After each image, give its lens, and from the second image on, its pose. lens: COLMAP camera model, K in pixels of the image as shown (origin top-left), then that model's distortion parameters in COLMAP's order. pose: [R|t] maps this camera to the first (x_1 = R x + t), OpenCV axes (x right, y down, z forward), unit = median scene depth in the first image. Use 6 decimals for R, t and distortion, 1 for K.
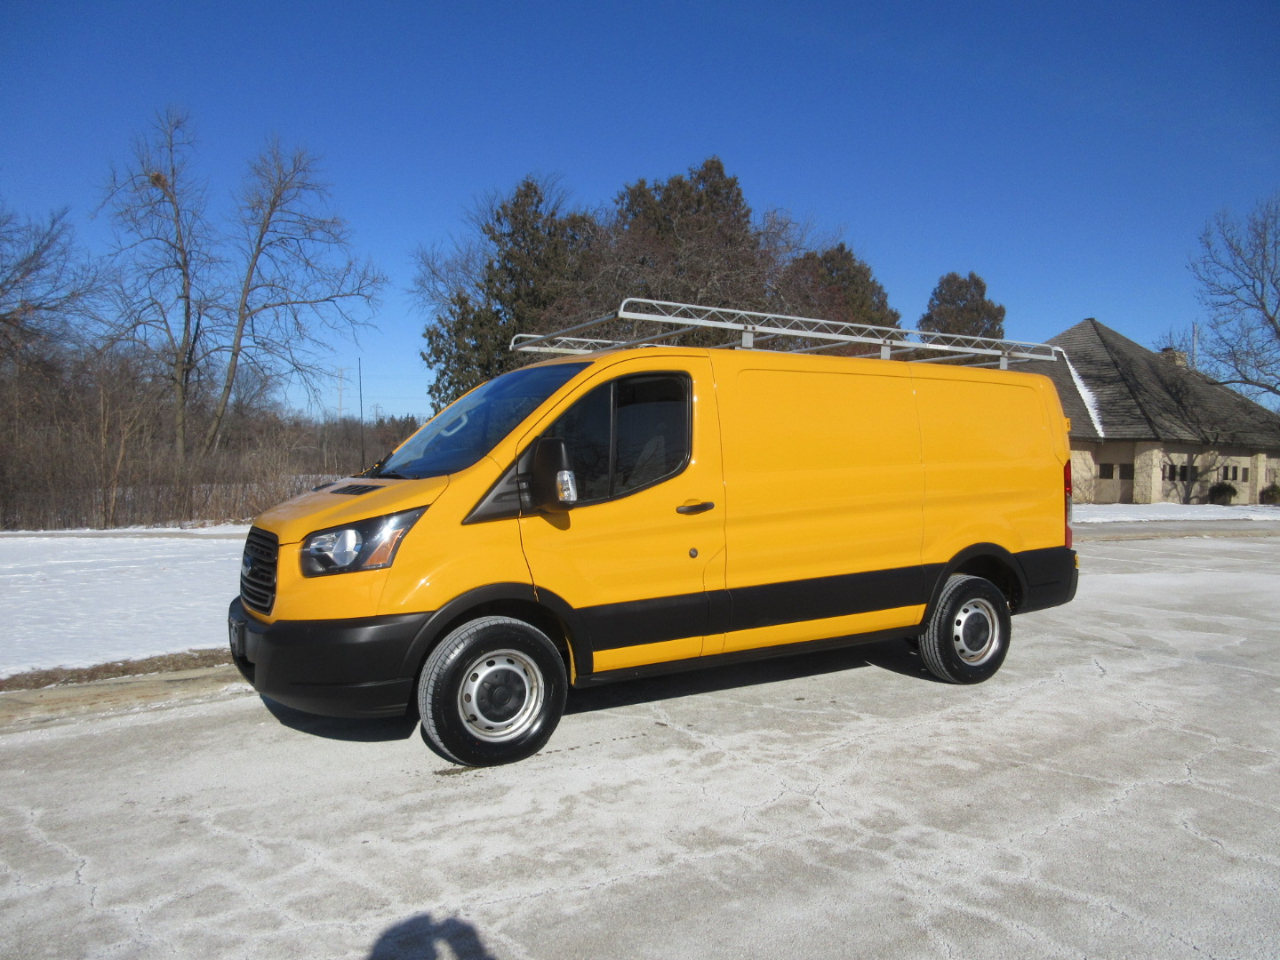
lens RADIAL K [[960.3, 0, 638.5], [0, 960.3, 463.2], [0, 0, 1]] dist [0.004410, 0.005132]
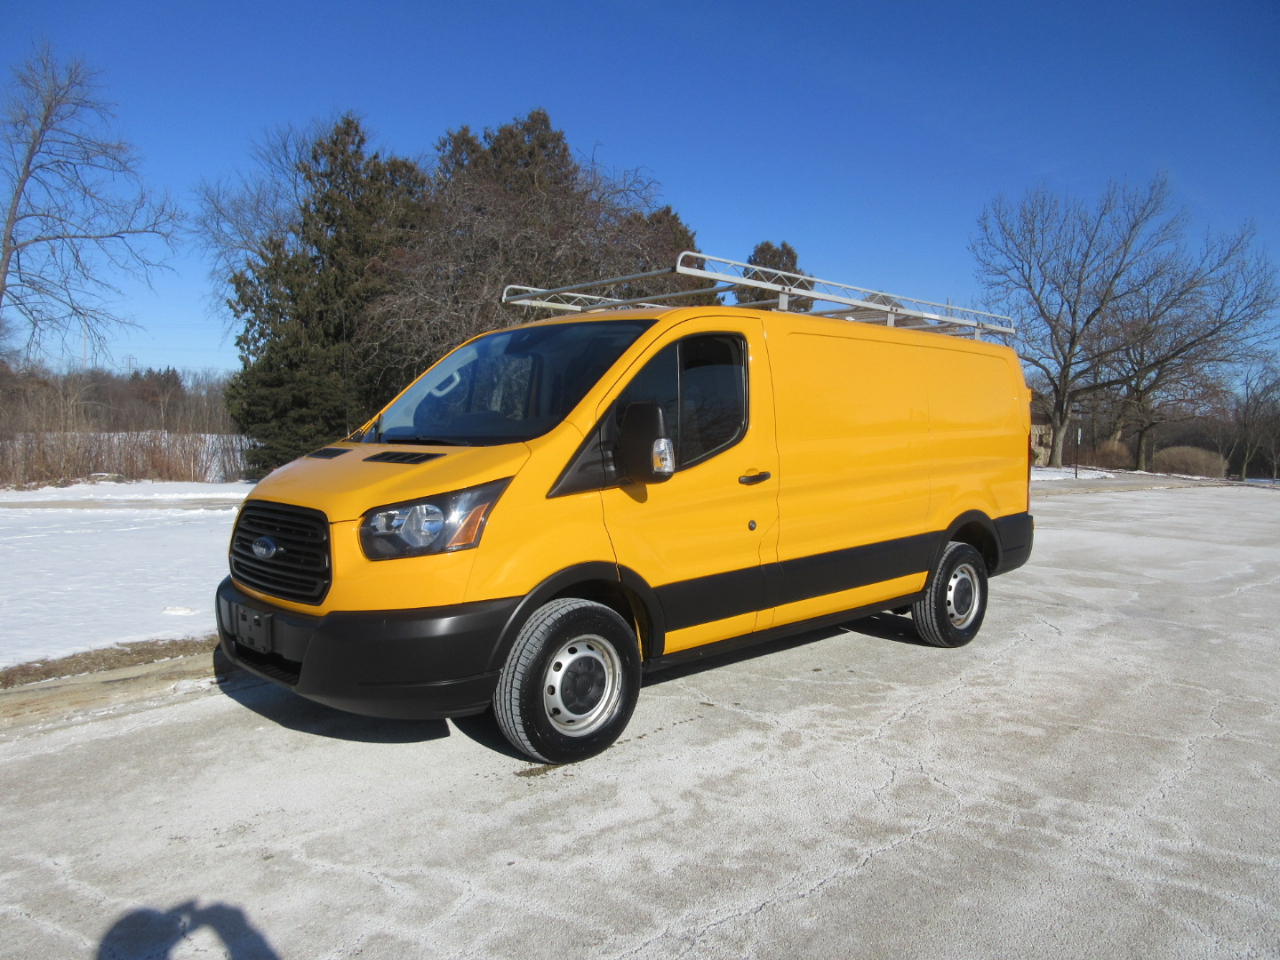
lens RADIAL K [[960.3, 0, 637.6], [0, 960.3, 472.5], [0, 0, 1]] dist [0.004410, 0.005132]
pose [[0.975883, -0.000518, 0.218294, -0.209419], [-0.010524, 0.998723, 0.049418, -0.003600], [-0.218040, -0.050523, 0.974631, 0.081457]]
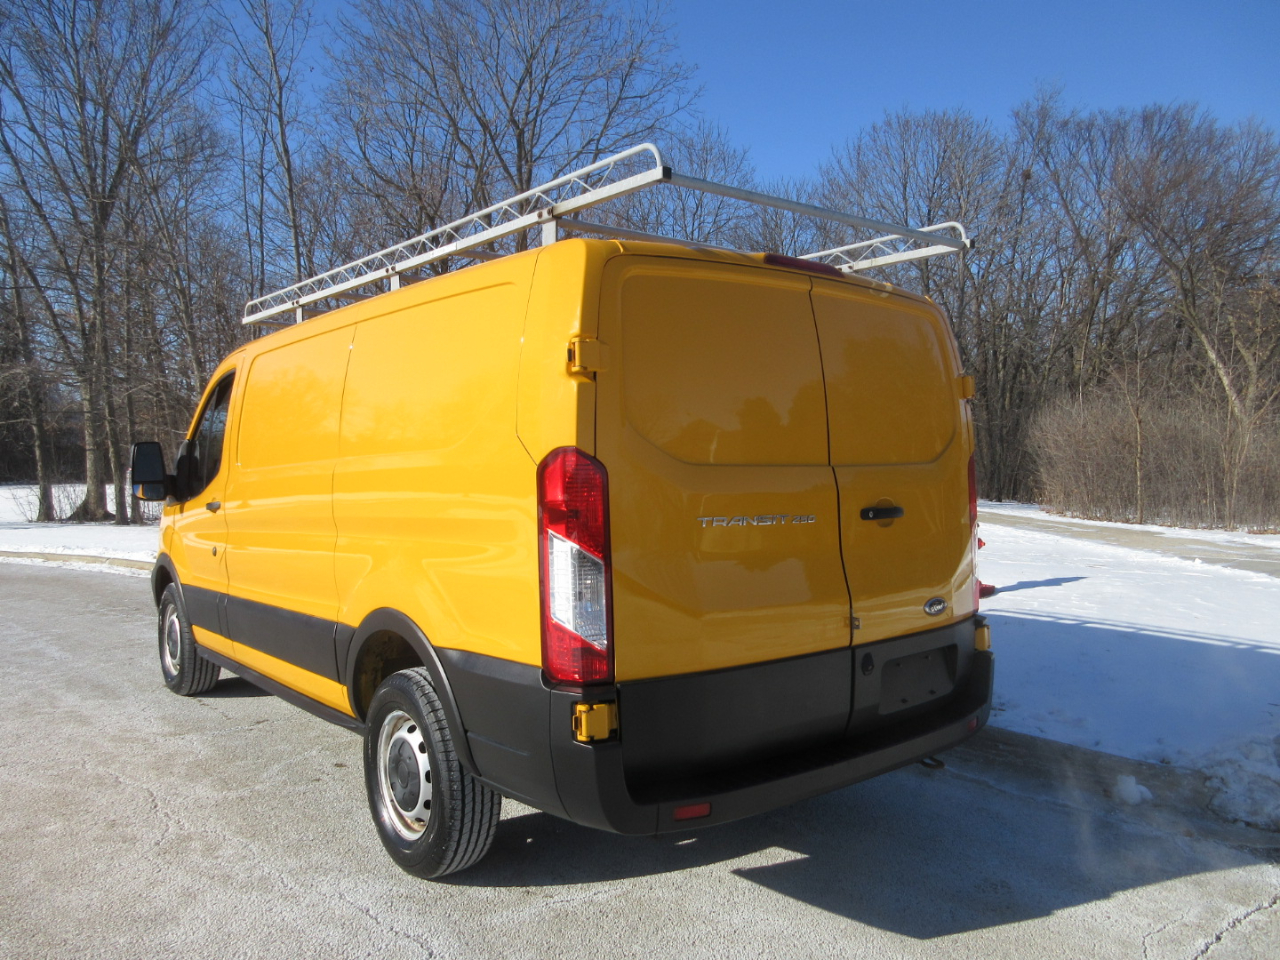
lens RADIAL K [[960.3, 0, 640.1], [0, 960.3, 472.8], [0, 0, 1]] dist [0.004410, 0.005132]
pose [[0.136163, 0.012223, -0.990611, 0.887560], [0.006483, 0.999891, 0.013228, 0.001170], [0.990665, -0.008224, 0.136068, 1.046656]]
